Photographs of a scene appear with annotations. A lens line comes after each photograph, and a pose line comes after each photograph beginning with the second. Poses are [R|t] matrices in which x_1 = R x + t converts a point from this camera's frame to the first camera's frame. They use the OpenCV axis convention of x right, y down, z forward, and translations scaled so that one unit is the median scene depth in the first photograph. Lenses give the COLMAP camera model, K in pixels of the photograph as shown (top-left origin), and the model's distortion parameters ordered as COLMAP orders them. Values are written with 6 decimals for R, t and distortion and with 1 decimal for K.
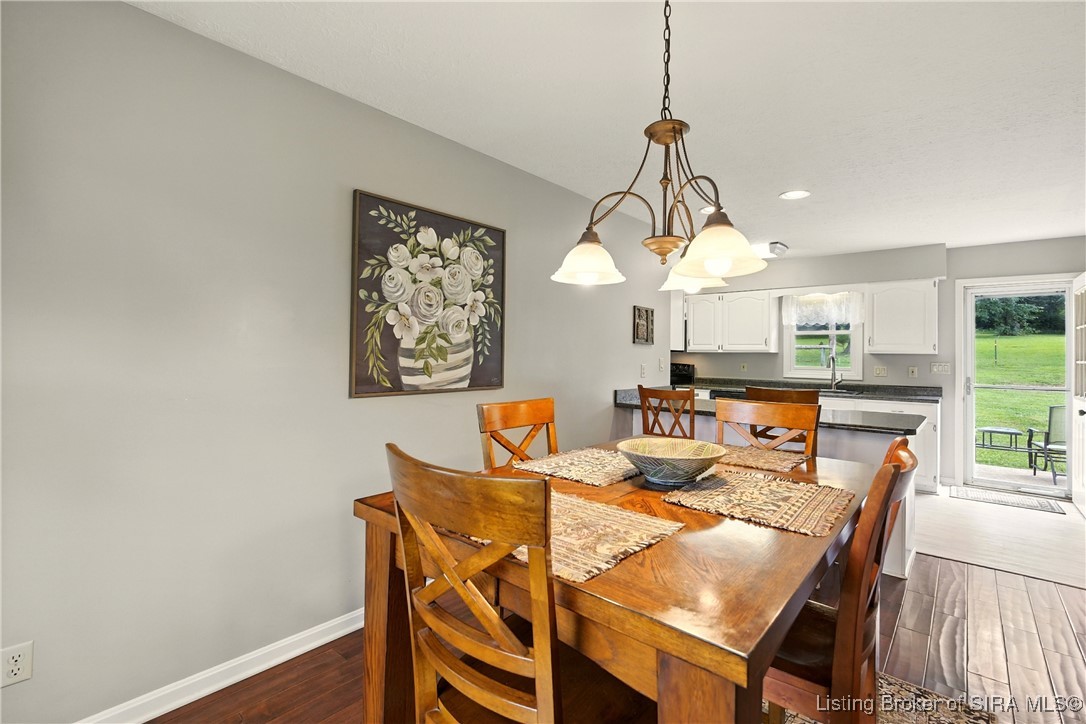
lens RADIAL K [[487.1, 0, 547.6], [0, 487.1, 353.9], [0, 0, 1]] dist [0.002118, -0.001961]
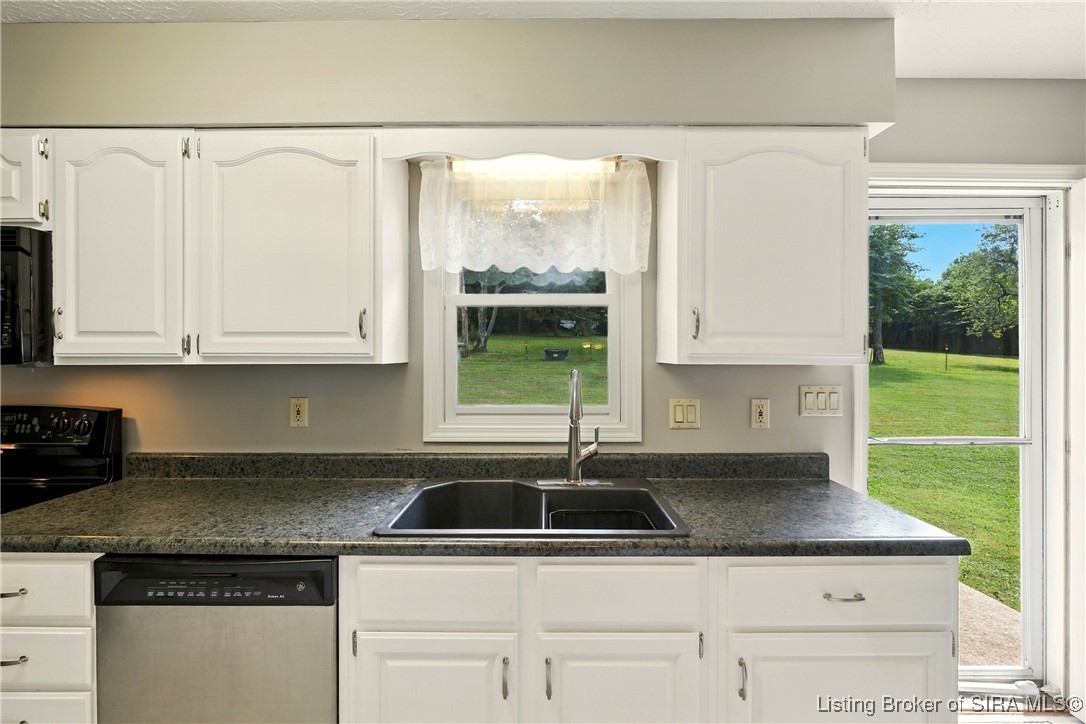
lens RADIAL K [[487.1, 0, 545.1], [0, 487.1, 356.7], [0, 0, 1]] dist [0.002118, -0.001961]
pose [[0.756382, -0.003489, 0.654121, 0.363869], [0.010958, 0.999913, -0.007338, -0.003251], [-0.654038, 0.012718, 0.756355, 0.765001]]
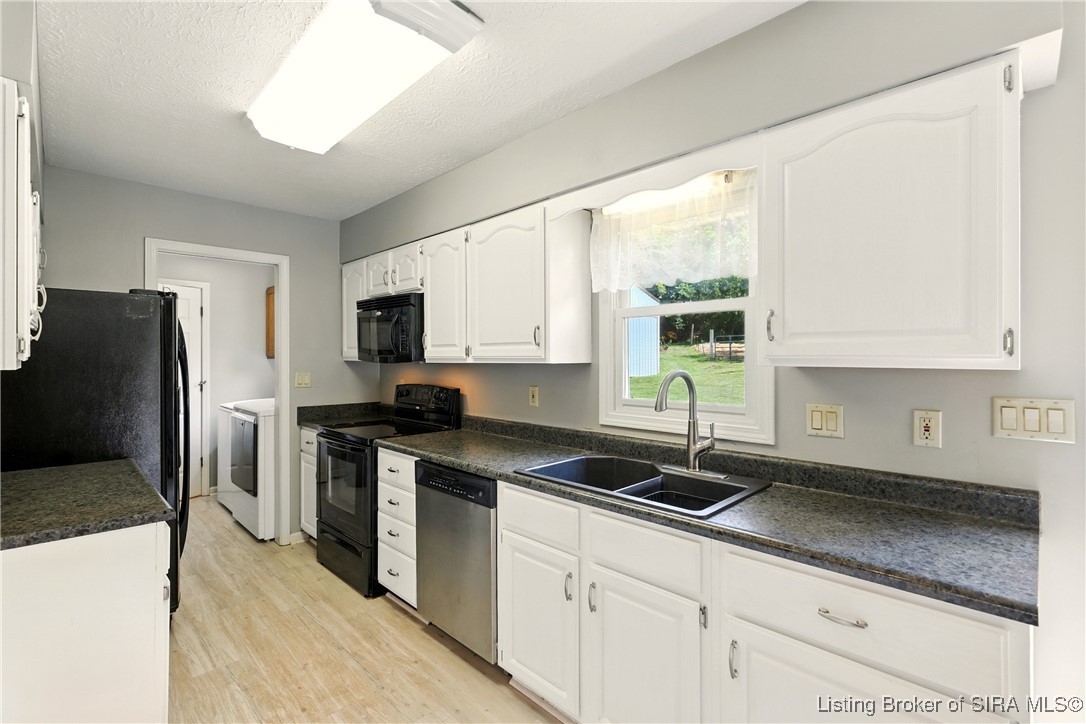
lens RADIAL K [[487.1, 0, 541.0], [0, 487.1, 366.2], [0, 0, 1]] dist [0.002118, -0.001961]
pose [[0.997967, 0.001087, -0.063729, 0.492853], [-0.001123, 0.999999, -0.000522, 0.000224], [0.063729, 0.000592, 0.997967, 0.637710]]
